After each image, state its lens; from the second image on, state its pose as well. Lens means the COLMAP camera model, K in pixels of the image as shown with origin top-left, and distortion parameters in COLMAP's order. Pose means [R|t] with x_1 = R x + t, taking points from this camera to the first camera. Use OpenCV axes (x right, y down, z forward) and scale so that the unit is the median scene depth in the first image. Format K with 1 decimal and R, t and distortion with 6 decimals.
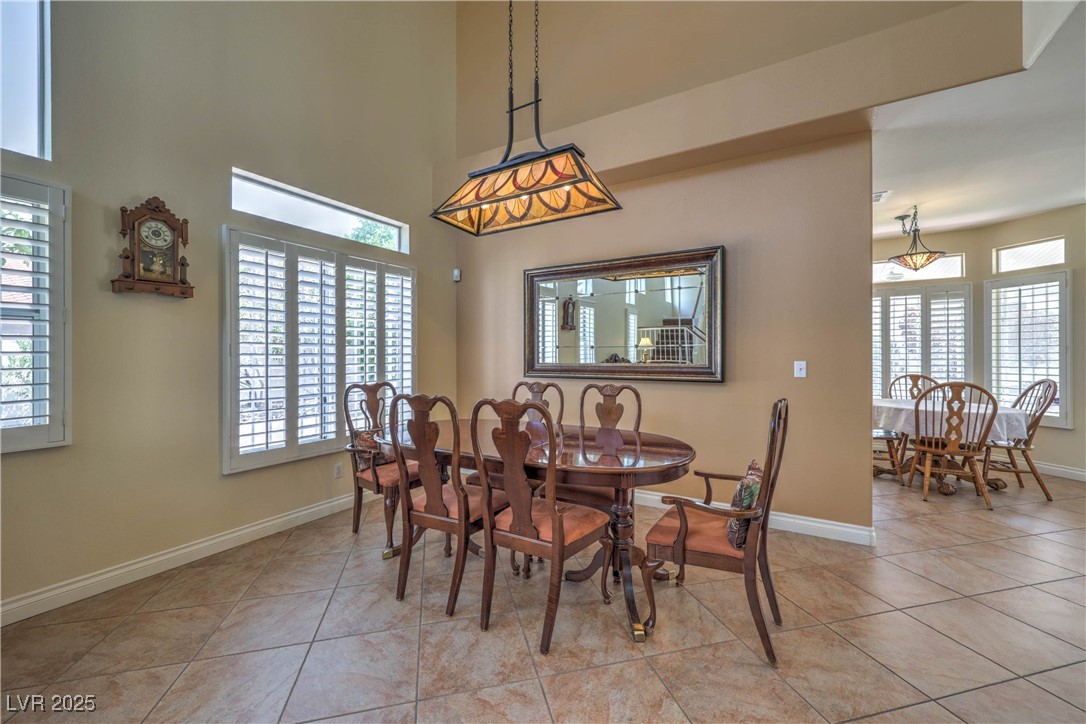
lens RADIAL K [[438.0, 0, 539.6], [0, 438.0, 357.9], [0, 0, 1]] dist [0.002442, 0.001923]
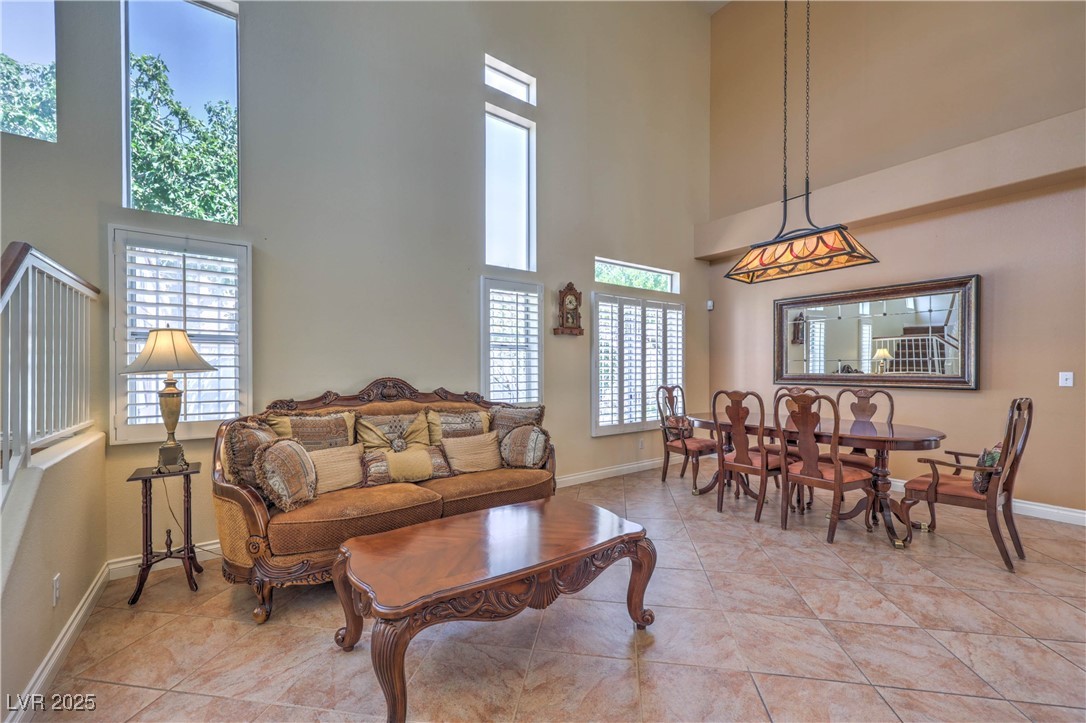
lens RADIAL K [[438.0, 0, 541.1], [0, 438.0, 371.0], [0, 0, 1]] dist [0.002442, 0.001923]
pose [[0.918350, 0.002596, -0.395761, -0.216013], [-0.000723, 0.999988, 0.004880, -0.000408], [0.395769, -0.004196, 0.918340, -0.623676]]
